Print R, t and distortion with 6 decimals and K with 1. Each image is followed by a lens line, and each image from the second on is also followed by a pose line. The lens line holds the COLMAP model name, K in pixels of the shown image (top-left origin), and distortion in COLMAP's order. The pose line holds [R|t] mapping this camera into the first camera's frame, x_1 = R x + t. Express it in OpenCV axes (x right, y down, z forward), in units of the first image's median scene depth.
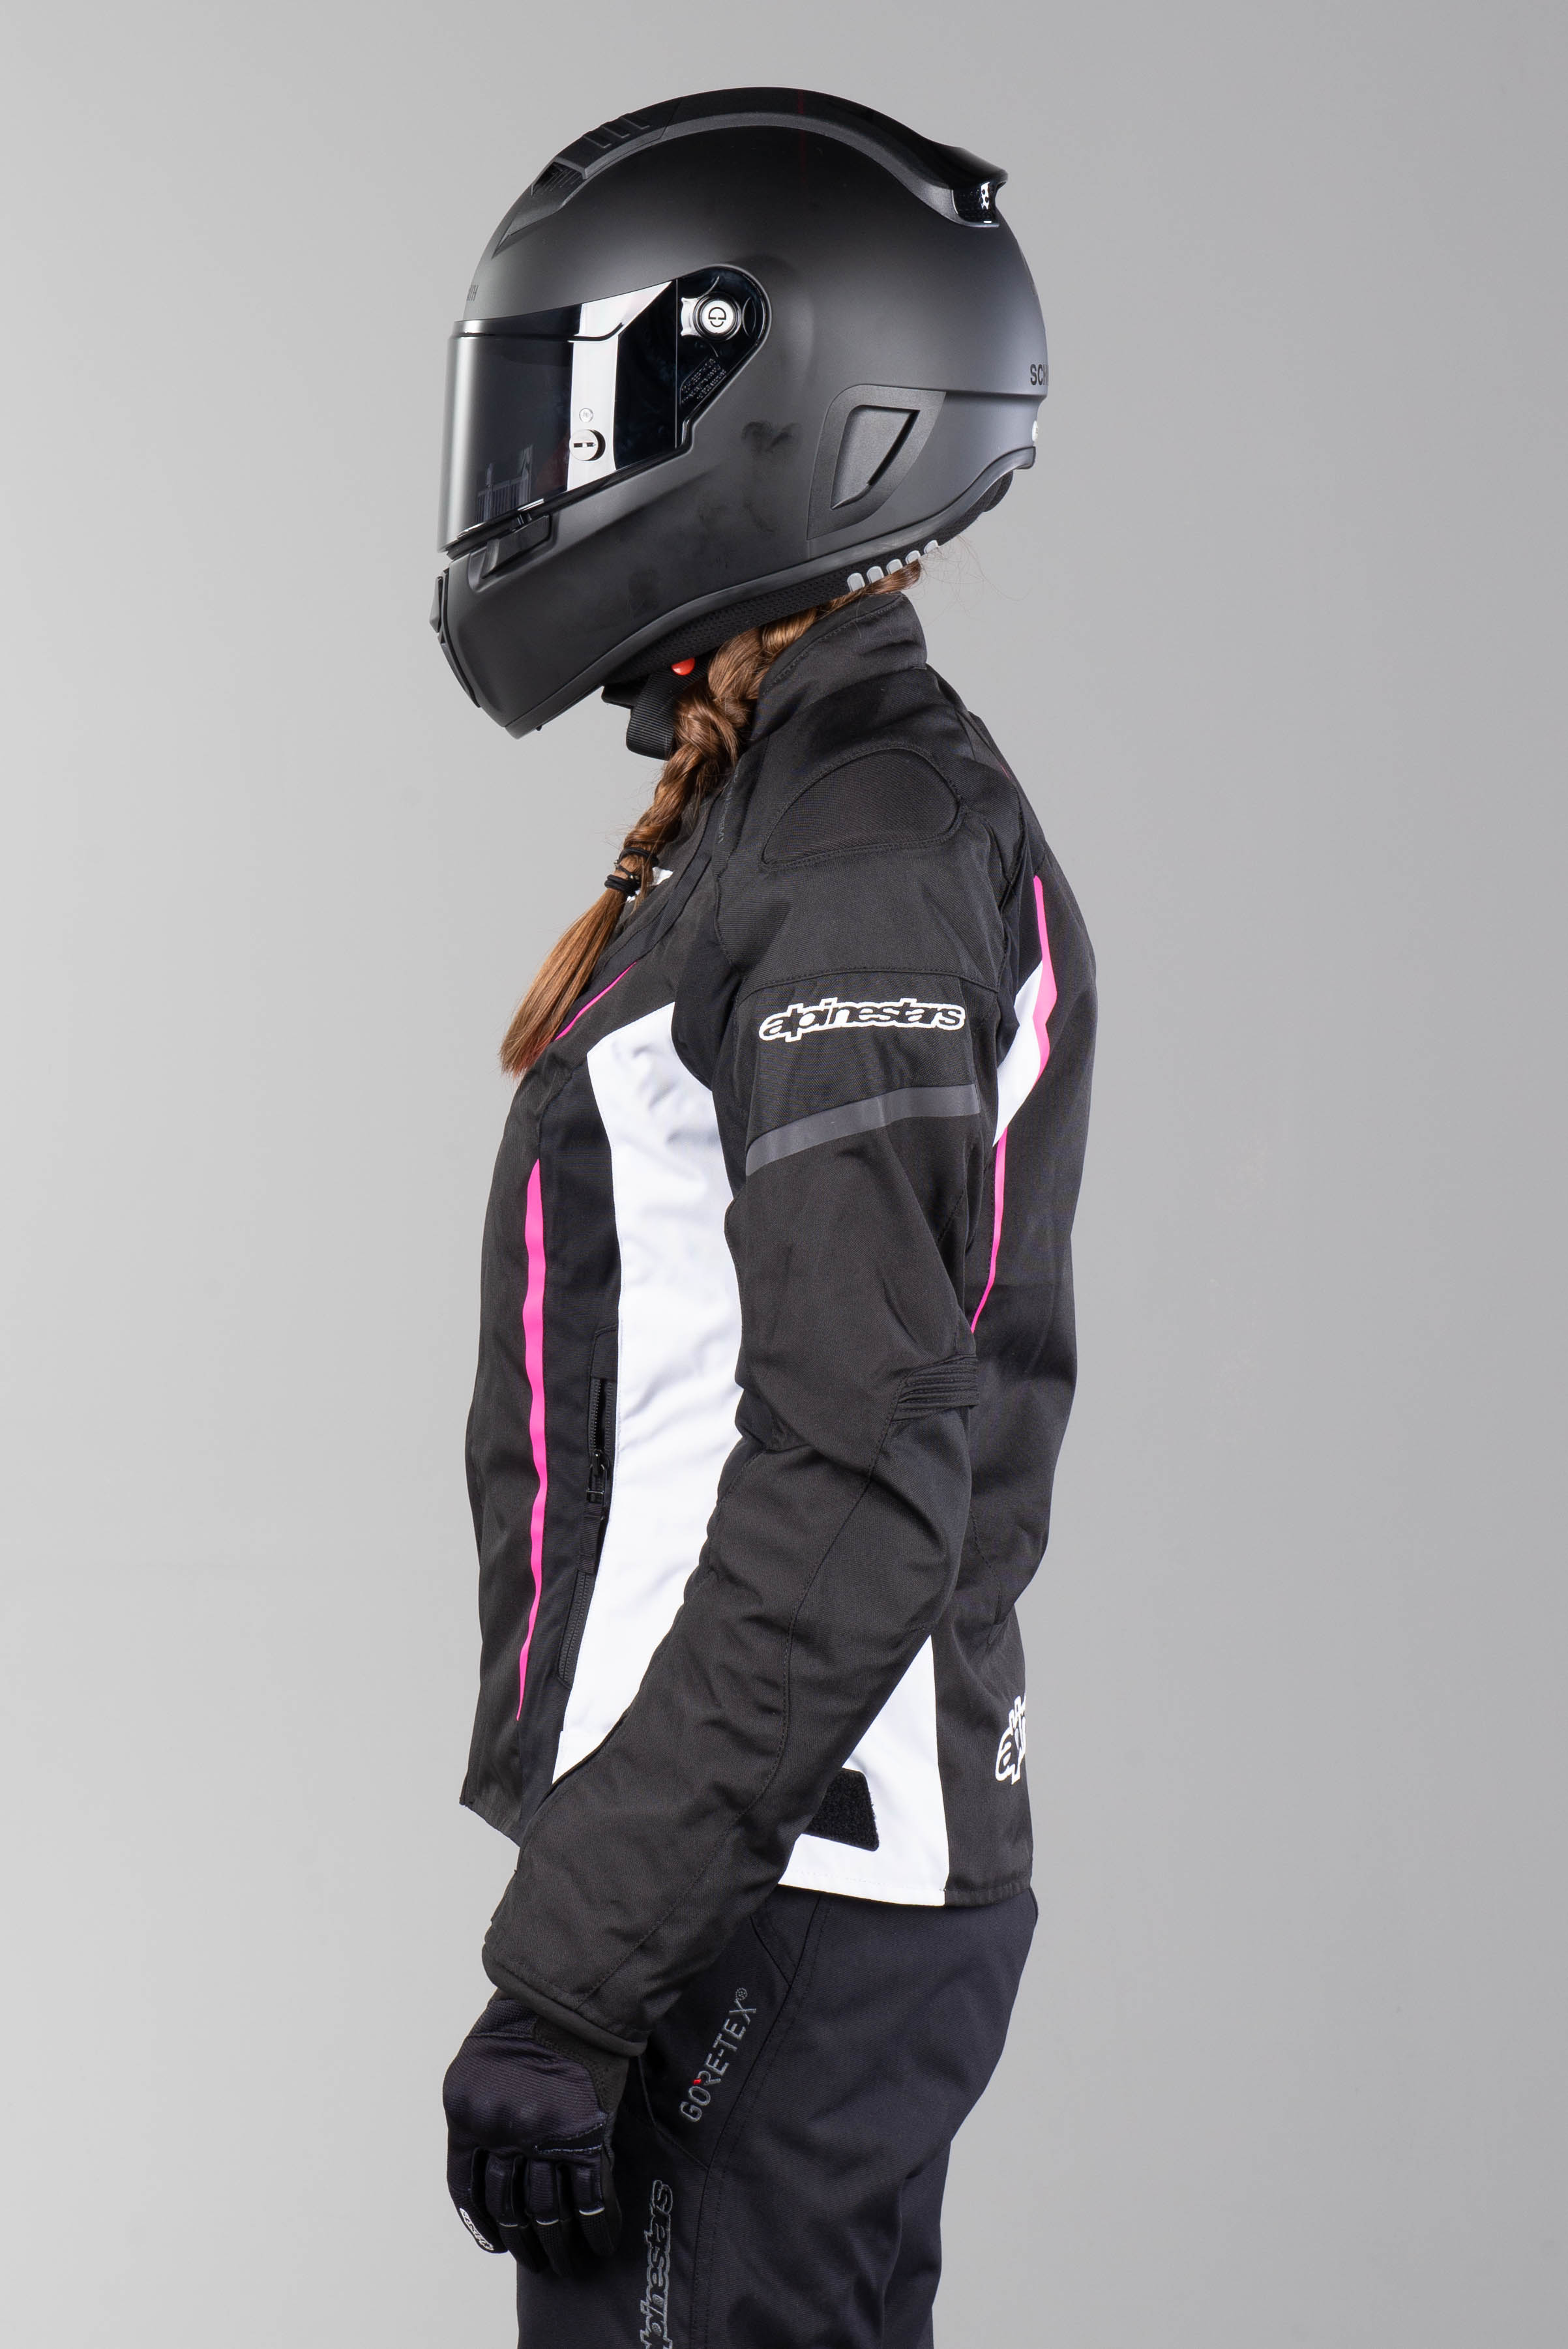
lens RADIAL K [[4566.6, 0, 786.2], [0, 4566.6, 1174.5], [0, 0, 1]] dist [-0.584119, 4.611262]
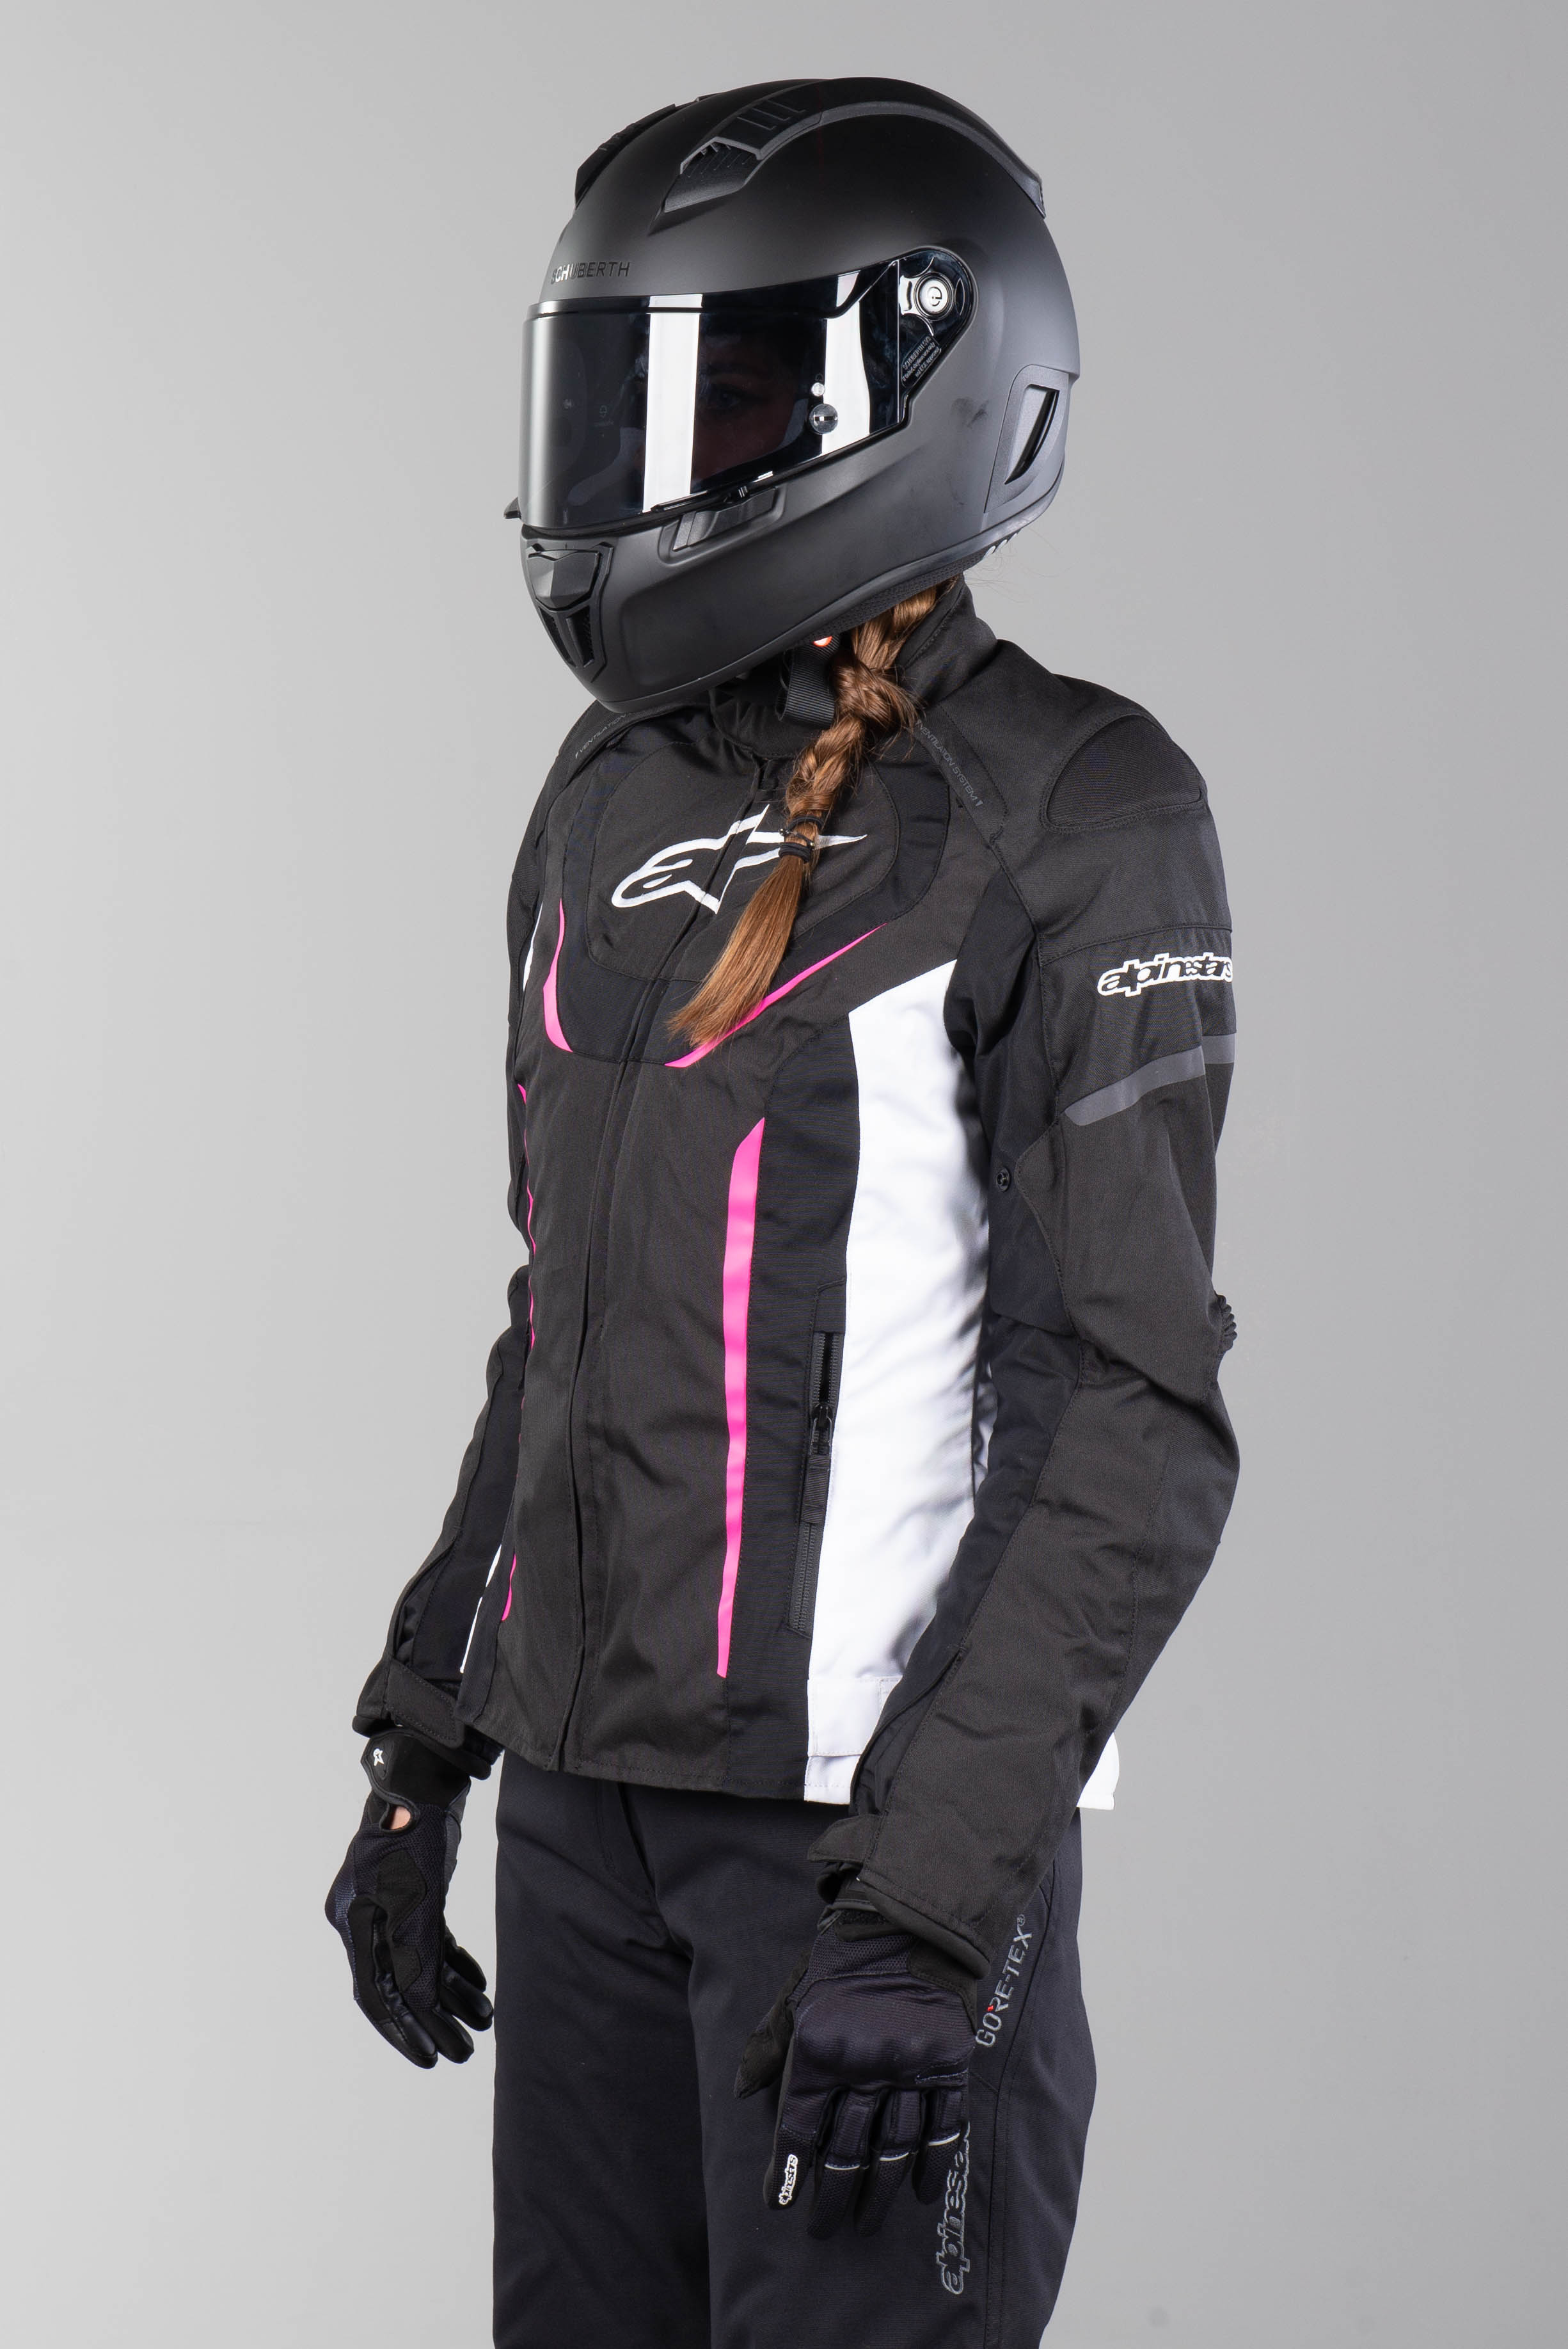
lens RADIAL K [[4566.0, 0, 786.2], [0, 4566.0, 1174.5], [0, 0, 1]] dist [-0.584119, 4.611262]
pose [[0.982365, -0.034640, 0.183734, -0.247652], [0.033344, 0.999392, 0.010141, -0.001434], [-0.183974, -0.003836, 0.982924, -0.005673]]
